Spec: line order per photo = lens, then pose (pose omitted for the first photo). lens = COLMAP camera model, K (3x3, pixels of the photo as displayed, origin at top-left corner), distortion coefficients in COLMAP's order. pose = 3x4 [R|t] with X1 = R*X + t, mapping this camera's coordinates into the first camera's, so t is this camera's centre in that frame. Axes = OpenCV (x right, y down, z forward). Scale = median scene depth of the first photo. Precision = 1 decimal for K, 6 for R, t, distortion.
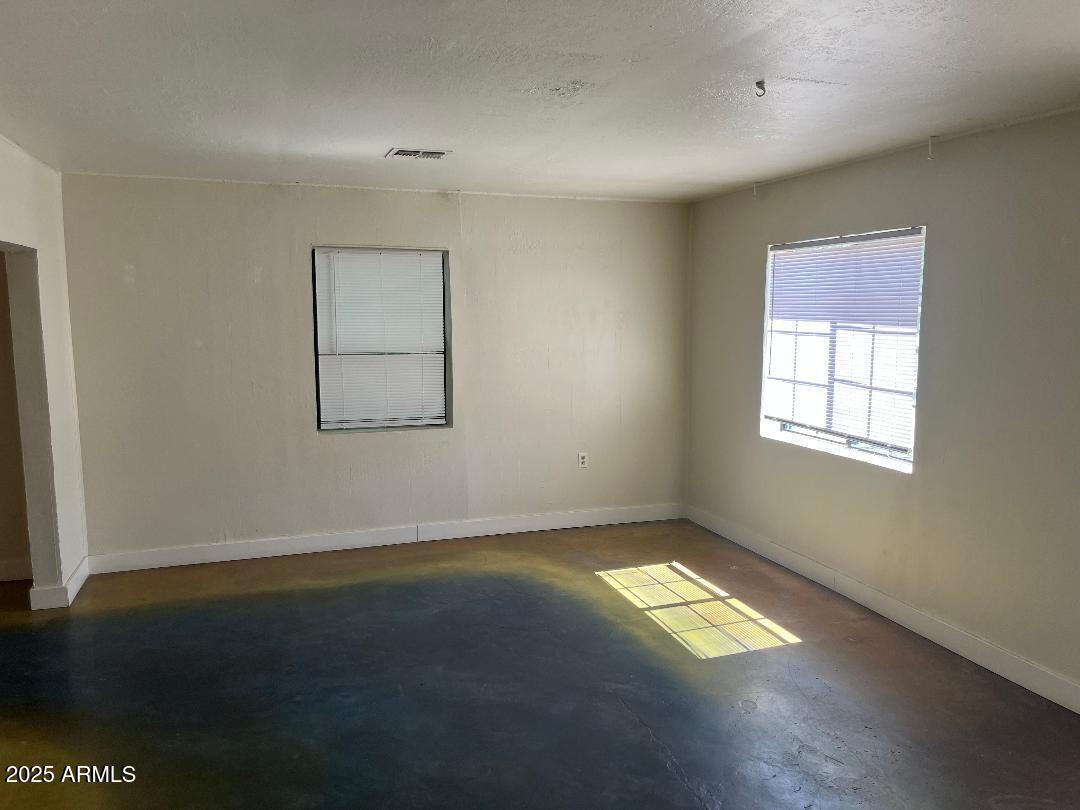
lens RADIAL K [[828.9, 0, 540.0], [0, 828.9, 405.0], [0, 0, 1]] dist [0.005536, 0.001366]
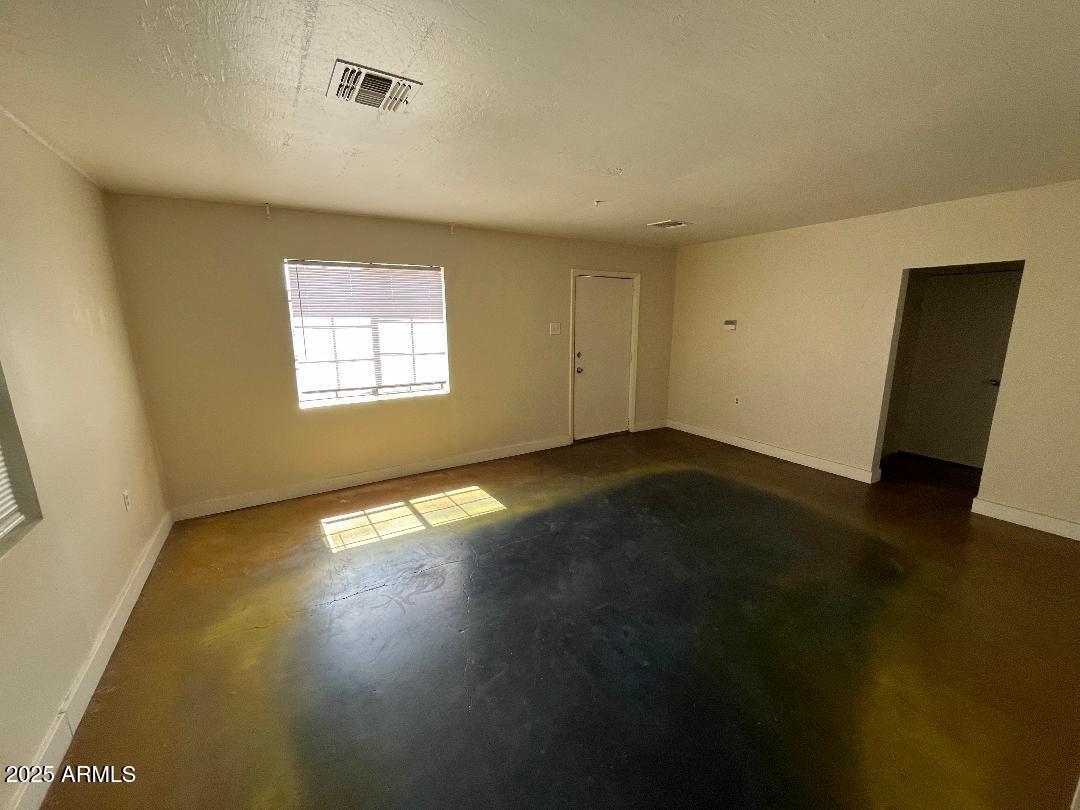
lens RADIAL K [[439.4, 0, 540.0], [0, 439.4, 405.0], [0, 0, 1]] dist [-0.001197, -0.000075]
pose [[-0.231712, -0.193103, 0.953426, -0.553282], [0.123942, 0.966252, 0.225823, -0.089640], [-0.964856, 0.170495, -0.199959, 0.887542]]
